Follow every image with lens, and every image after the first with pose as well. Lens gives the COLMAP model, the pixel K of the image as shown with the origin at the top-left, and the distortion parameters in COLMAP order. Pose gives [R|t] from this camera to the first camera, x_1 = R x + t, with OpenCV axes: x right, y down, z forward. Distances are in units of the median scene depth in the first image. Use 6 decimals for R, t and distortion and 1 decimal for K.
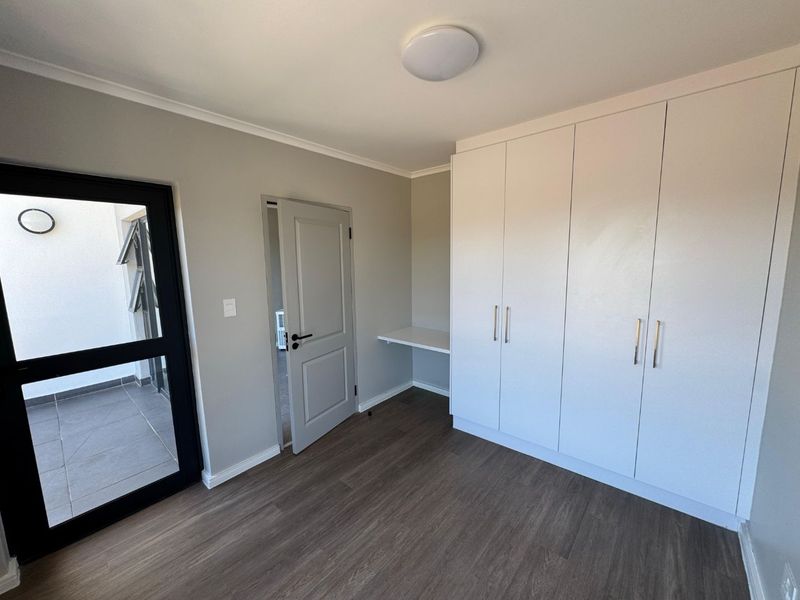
lens RADIAL K [[319.5, 0, 400.0], [0, 319.5, 300.0], [0, 0, 1]] dist [-0.001002, -0.000010]
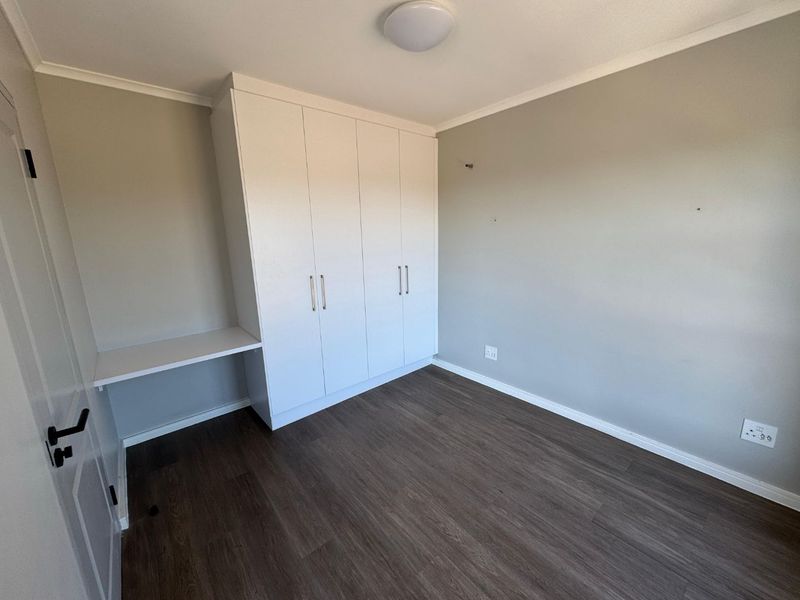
lens RADIAL K [[319.5, 0, 400.0], [0, 319.5, 300.0], [0, 0, 1]] dist [-0.001002, -0.000010]
pose [[0.144333, -0.195057, 0.970114, -0.750618], [0.146320, 0.973809, 0.174031, -0.050722], [-0.978651, 0.116828, 0.169093, 0.673568]]
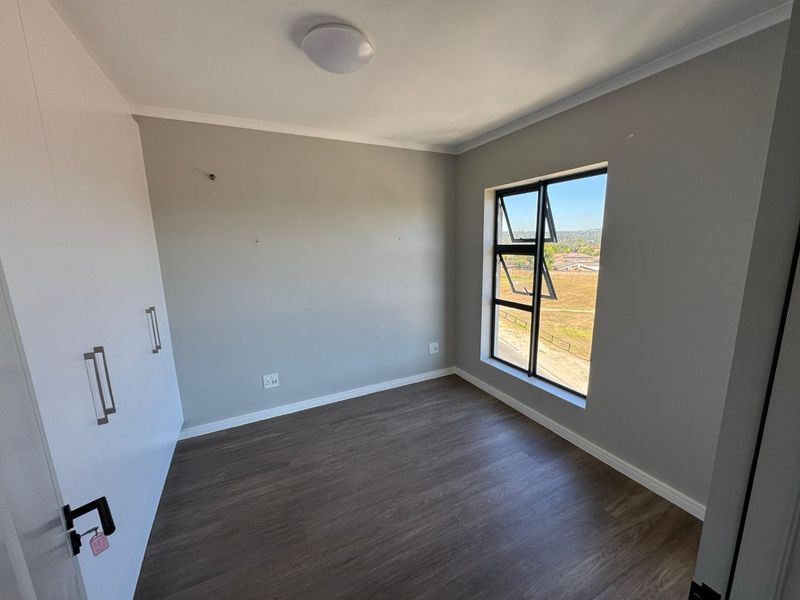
lens RADIAL K [[319.5, 0, 400.0], [0, 319.5, 300.0], [0, 0, 1]] dist [-0.001002, -0.000010]
pose [[-0.927581, -0.034782, 0.372000, -0.332354], [0.078184, 0.955544, 0.284295, -0.175168], [-0.365351, 0.292791, -0.883624, 1.438865]]
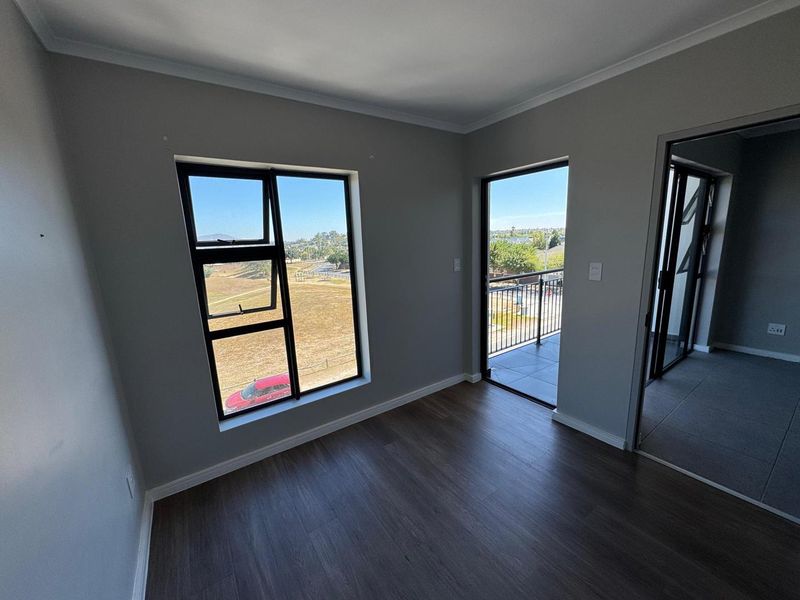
lens RADIAL K [[319.5, 0, 400.0], [0, 319.5, 300.0], [0, 0, 1]] dist [-0.001002, -0.000010]
pose [[-0.242536, 0.215934, -0.945806, 0.613233], [-0.075500, 0.967757, 0.240306, -0.091443], [0.967200, 0.129691, -0.218412, 0.678940]]
